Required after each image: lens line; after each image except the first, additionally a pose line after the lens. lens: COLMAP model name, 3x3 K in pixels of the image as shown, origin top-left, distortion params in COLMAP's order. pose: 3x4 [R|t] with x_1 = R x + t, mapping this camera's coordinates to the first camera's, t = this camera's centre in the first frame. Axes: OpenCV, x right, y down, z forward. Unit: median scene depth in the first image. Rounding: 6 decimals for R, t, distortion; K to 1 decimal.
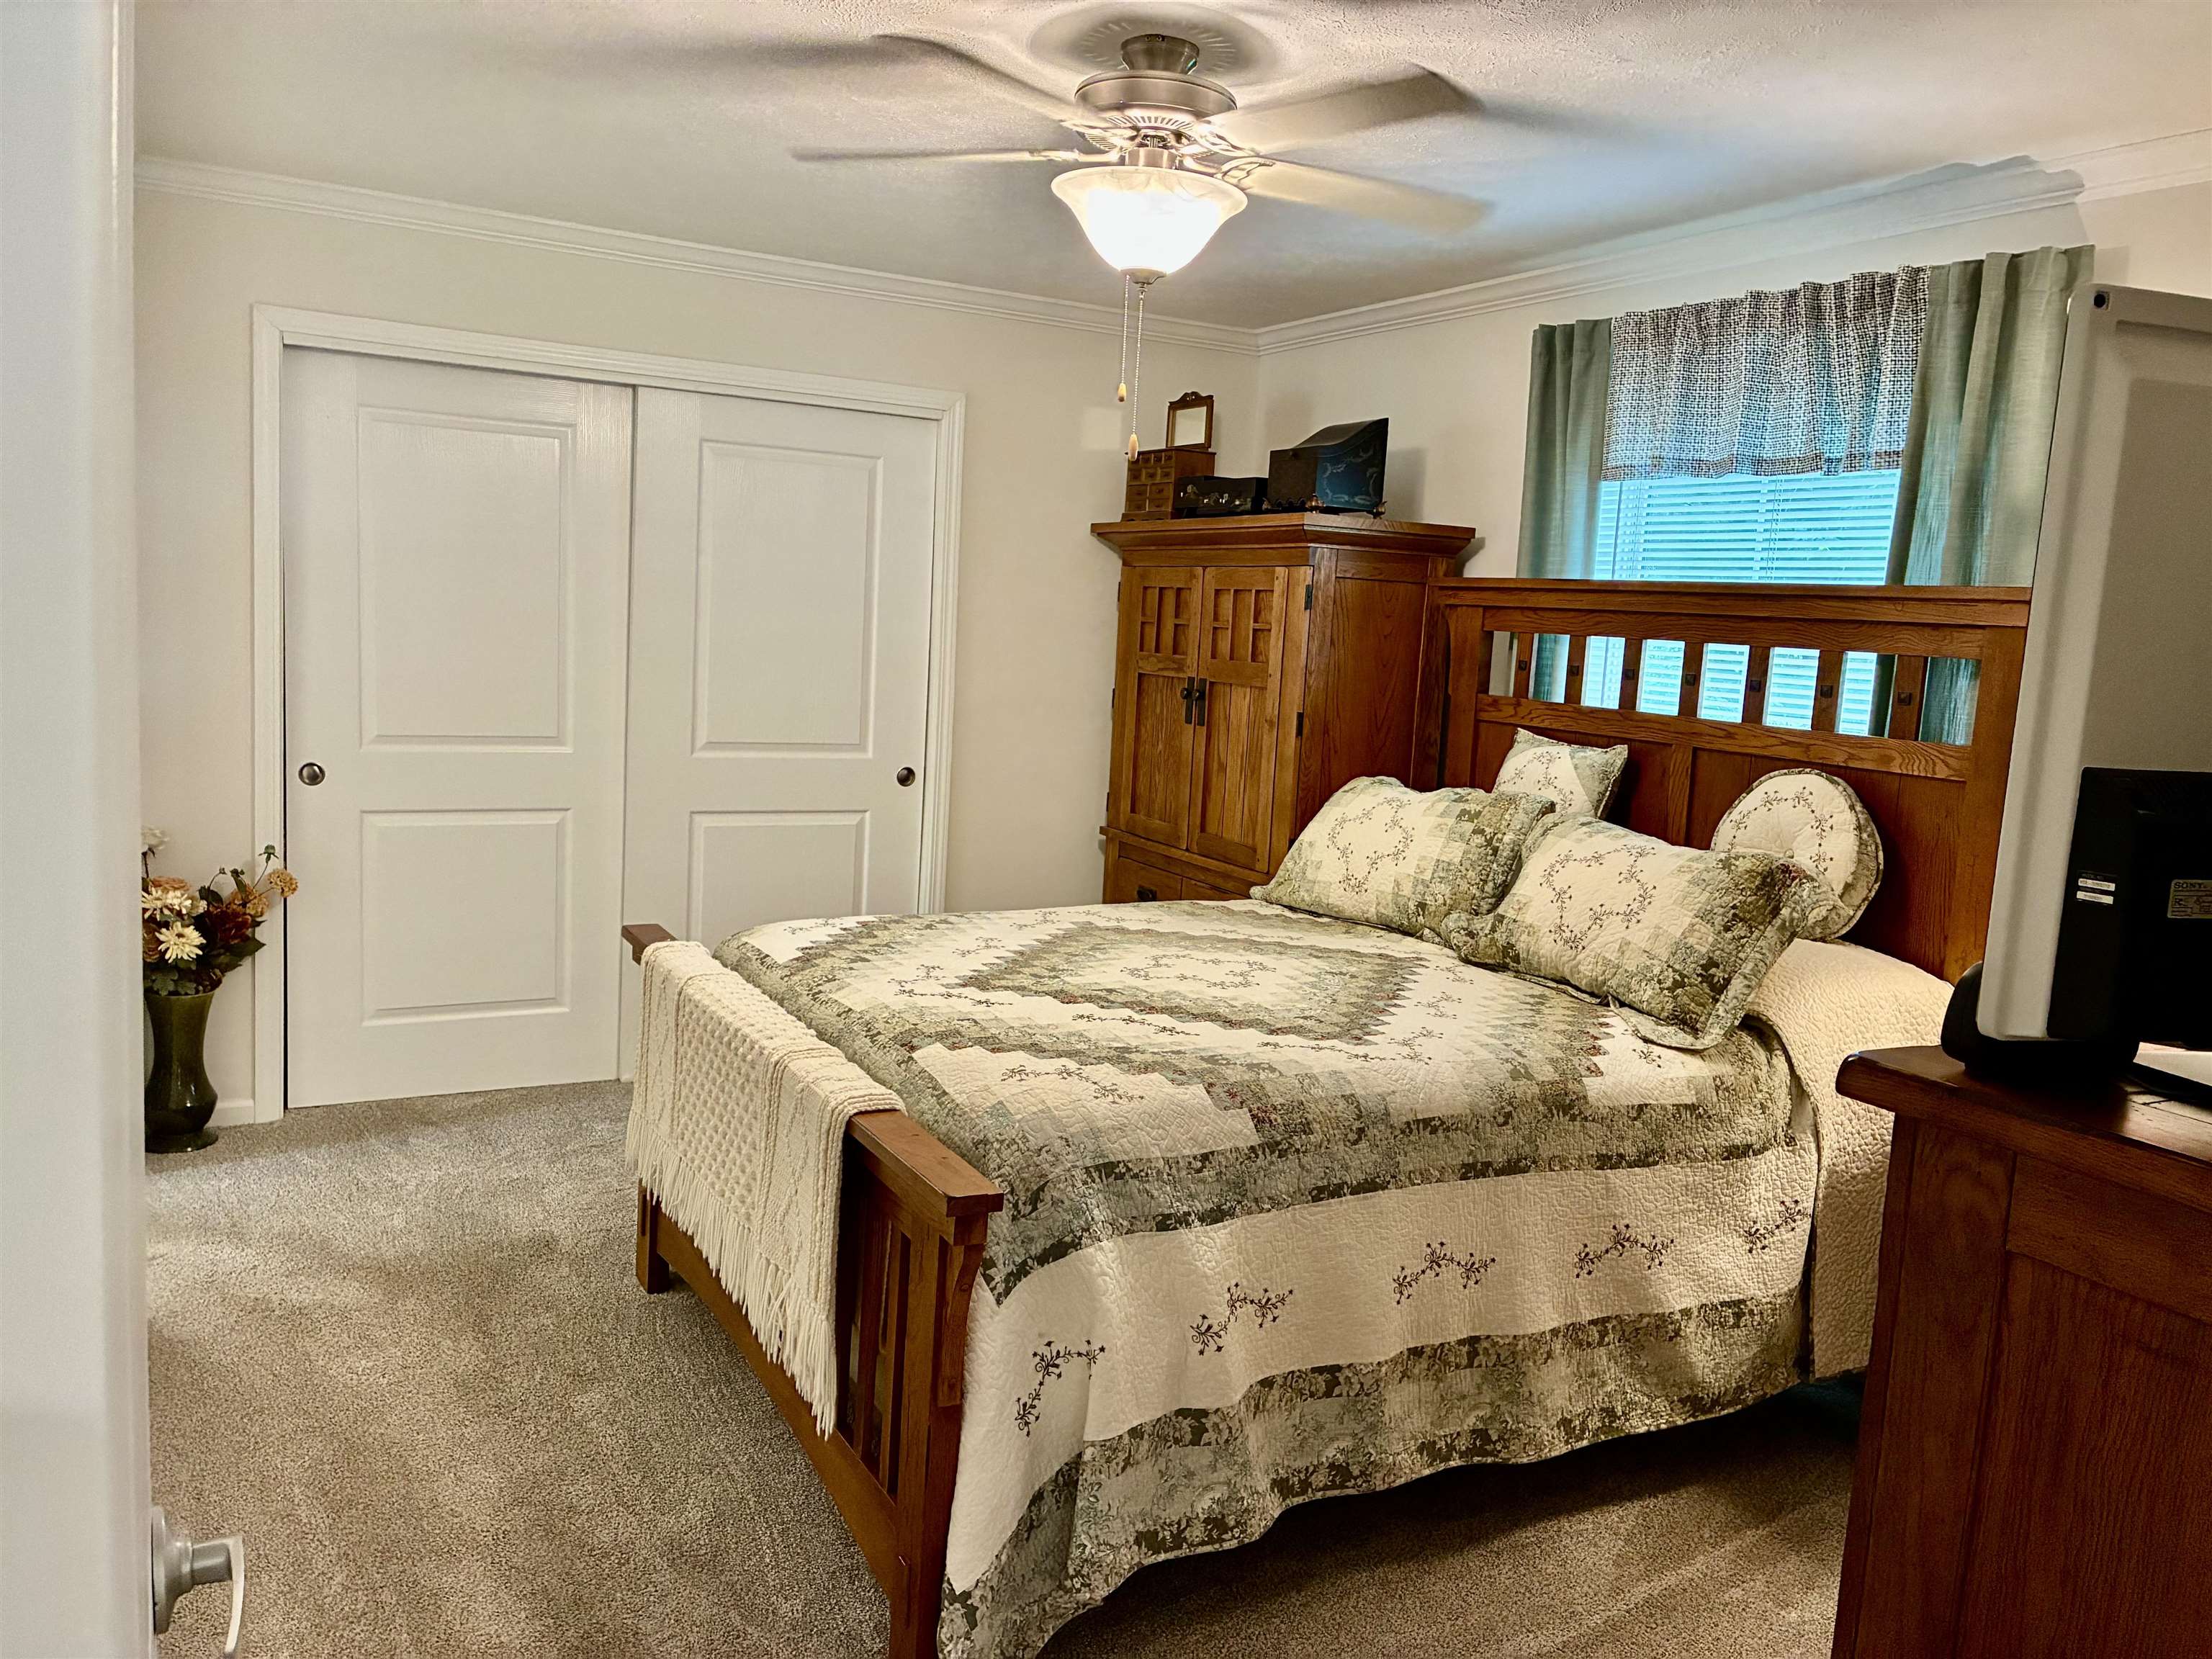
lens RADIAL K [[1717.7, 0, 1093.6], [0, 1717.7, 828.1], [0, 0, 1]] dist [0.030752, -0.016197]
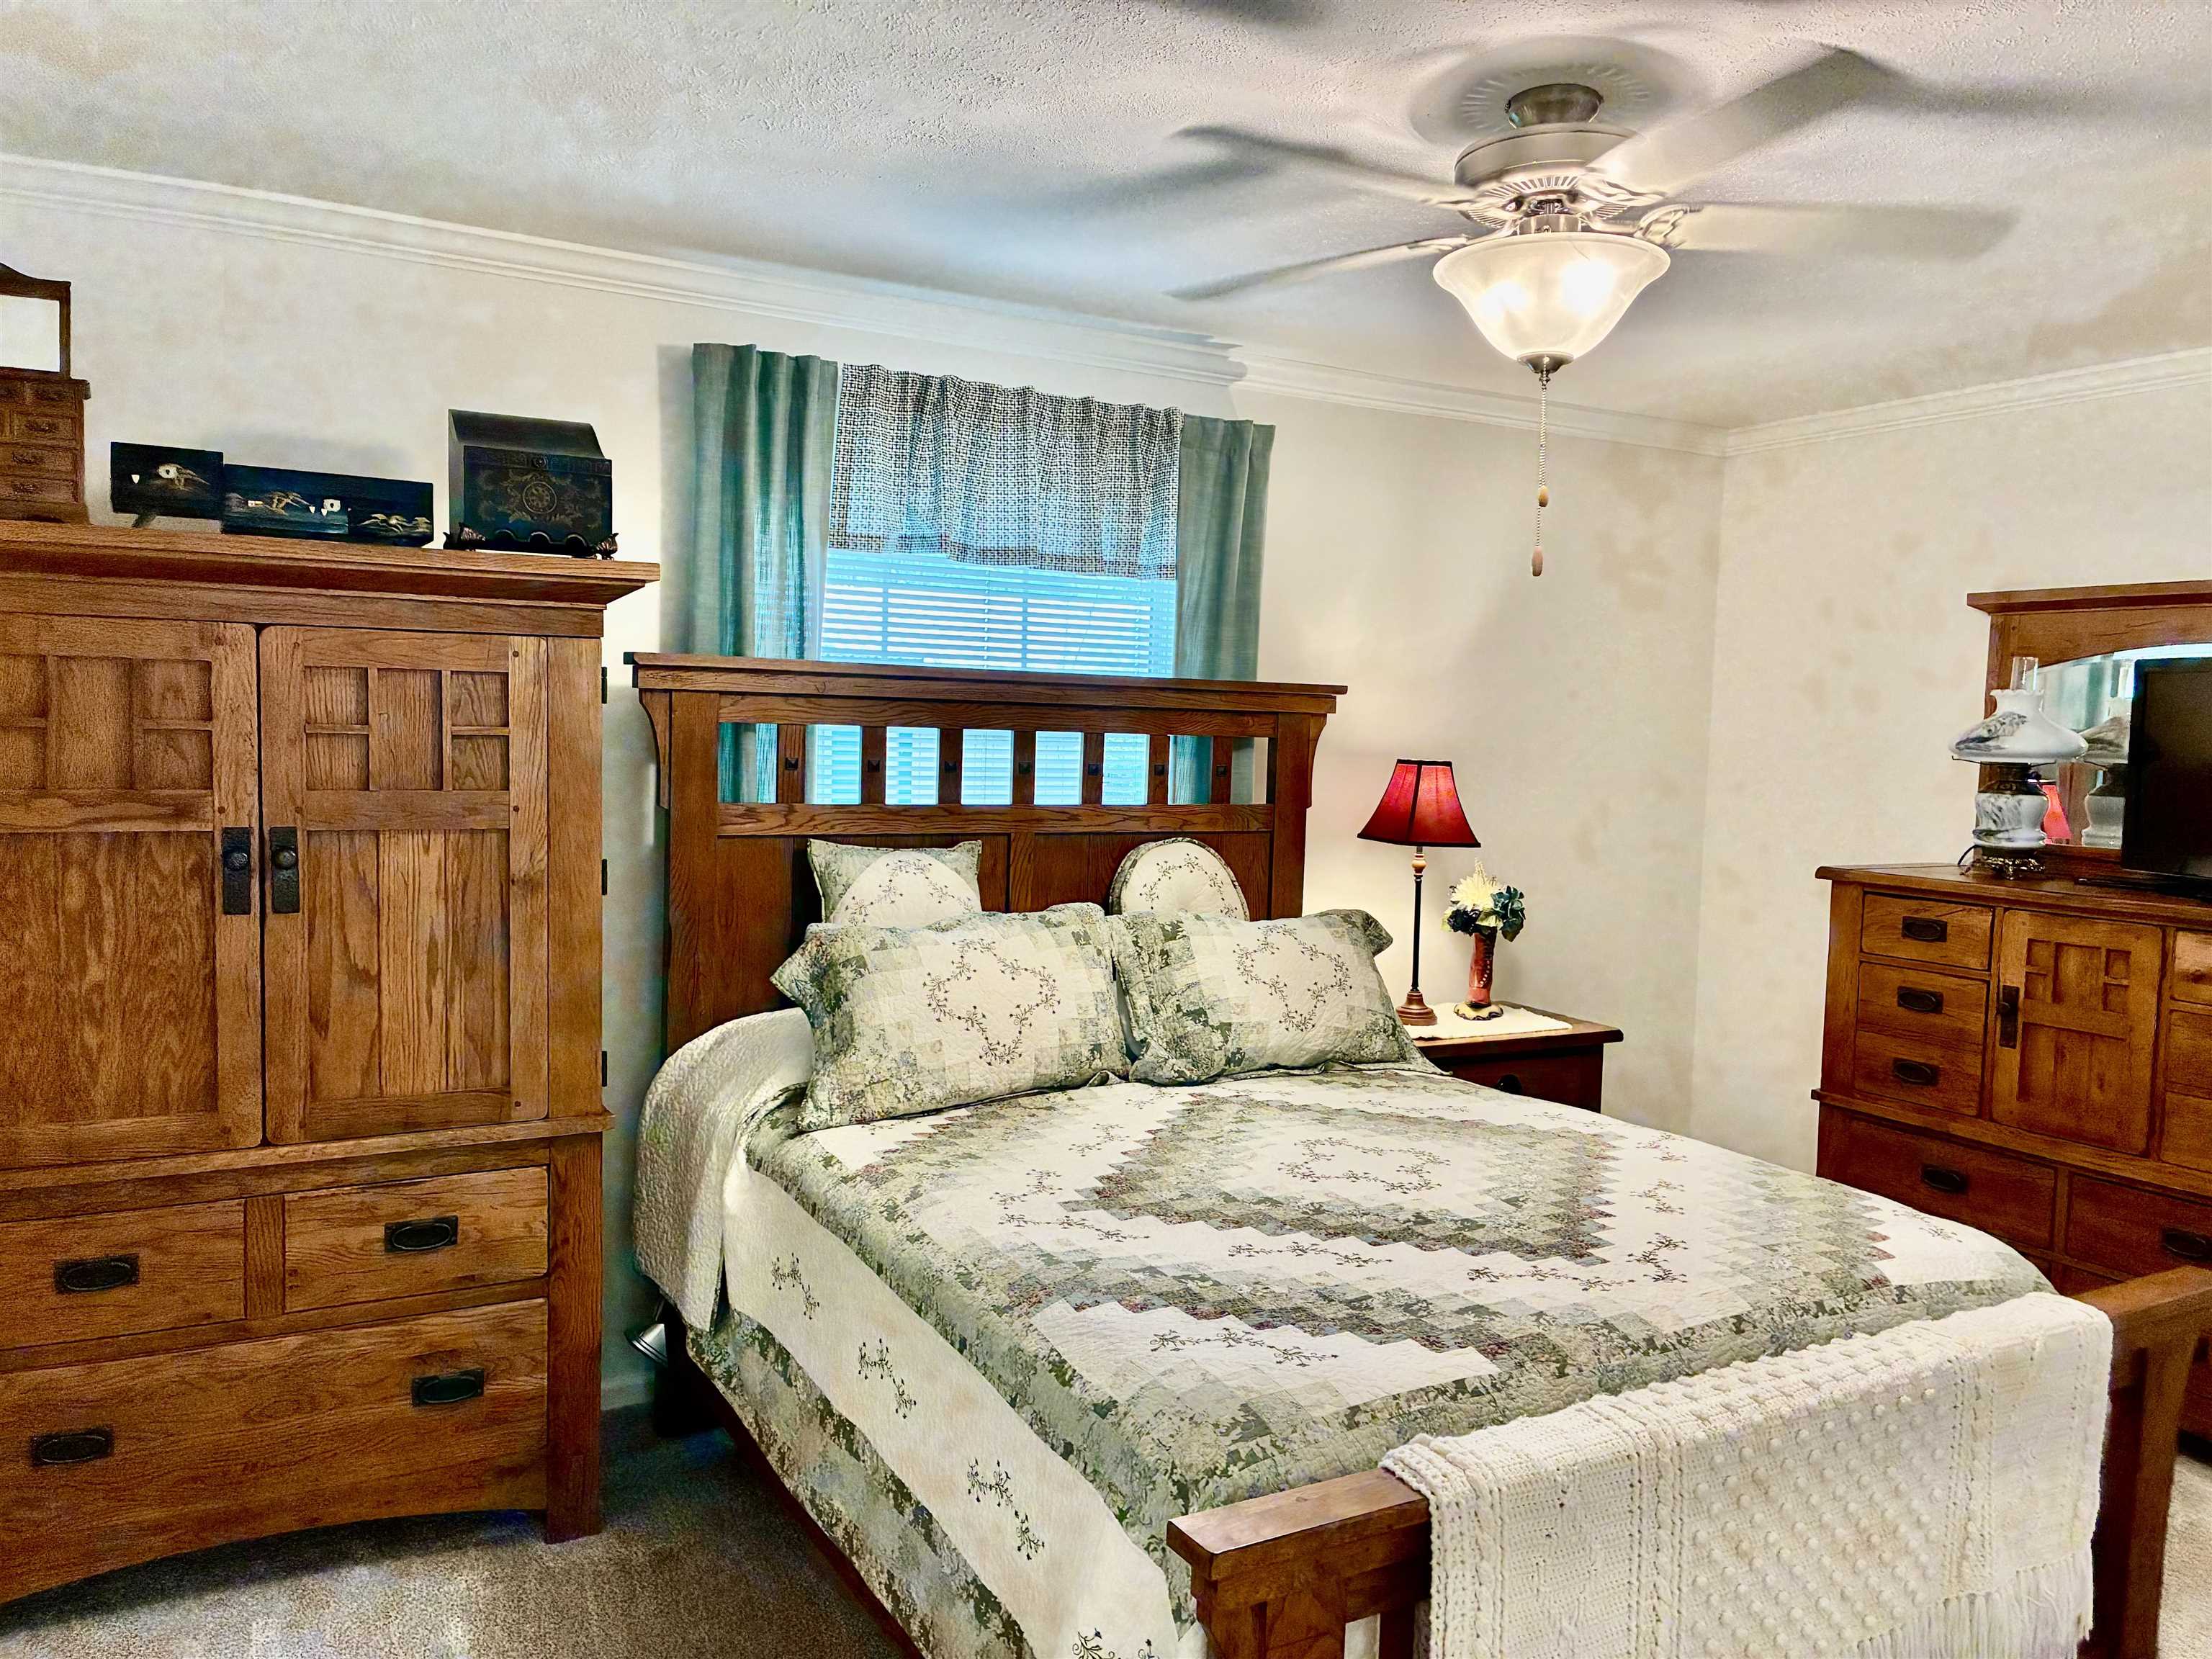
lens RADIAL K [[1717.7, 0, 1095.8], [0, 1717.7, 838.7], [0, 0, 1]] dist [0.030752, -0.016197]
pose [[-0.034010, -0.123434, 0.991770, -0.683896], [0.097800, 0.987170, 0.126215, -0.175747], [-0.994625, 0.101288, -0.021502, 1.032697]]
